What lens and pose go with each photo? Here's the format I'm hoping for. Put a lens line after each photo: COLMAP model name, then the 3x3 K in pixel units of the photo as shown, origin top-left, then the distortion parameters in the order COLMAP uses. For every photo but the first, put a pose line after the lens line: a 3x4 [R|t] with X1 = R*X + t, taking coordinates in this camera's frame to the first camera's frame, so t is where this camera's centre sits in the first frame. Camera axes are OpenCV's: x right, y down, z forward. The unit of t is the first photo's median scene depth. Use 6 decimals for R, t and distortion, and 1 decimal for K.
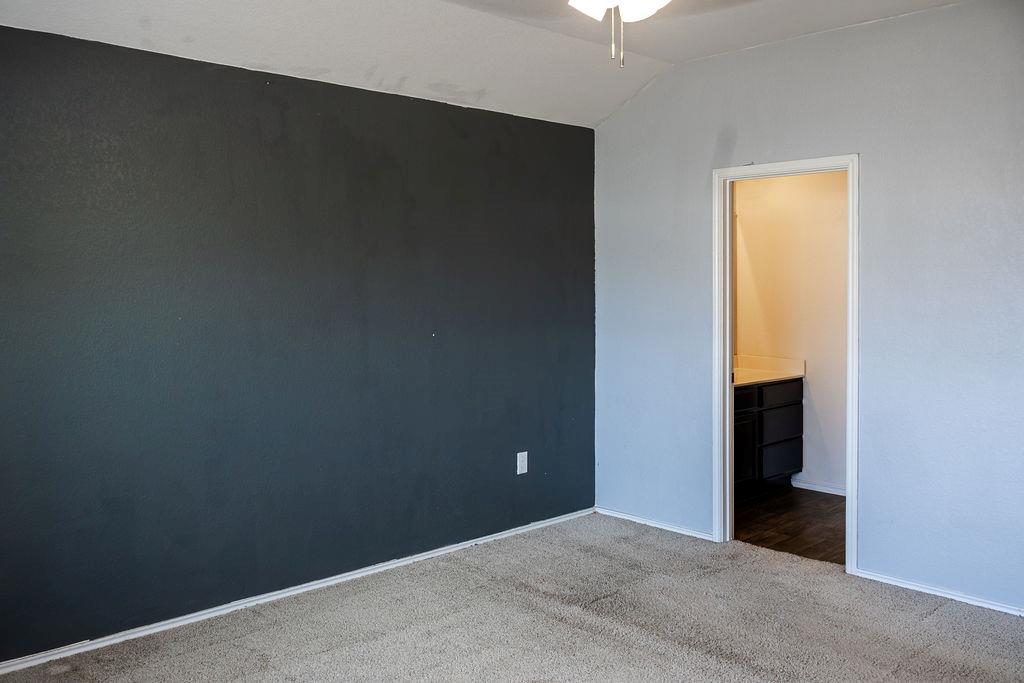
lens RADIAL K [[889.5, 0, 512.0], [0, 889.5, 341.5], [0, 0, 1]] dist [0.009426, 0.003251]
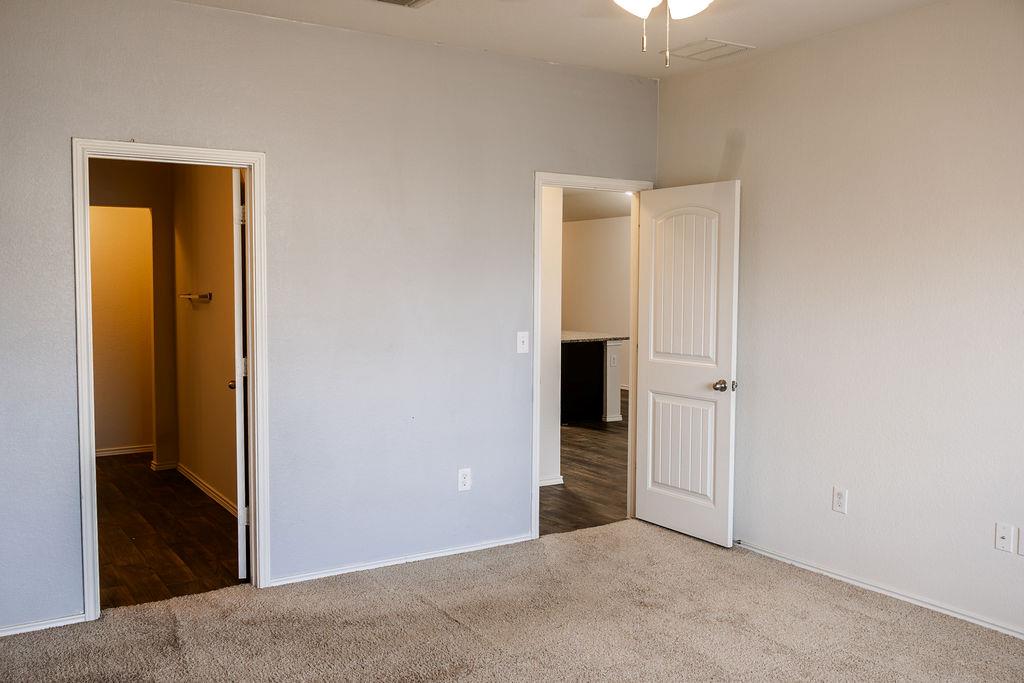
lens RADIAL K [[889.5, 0, 512.0], [0, 889.5, 341.5], [0, 0, 1]] dist [0.009426, 0.003251]
pose [[0.181650, -0.053055, 0.981931, -0.541225], [0.058147, 0.997376, 0.043133, -0.031565], [-0.981643, 0.049261, 0.184258, 0.595237]]
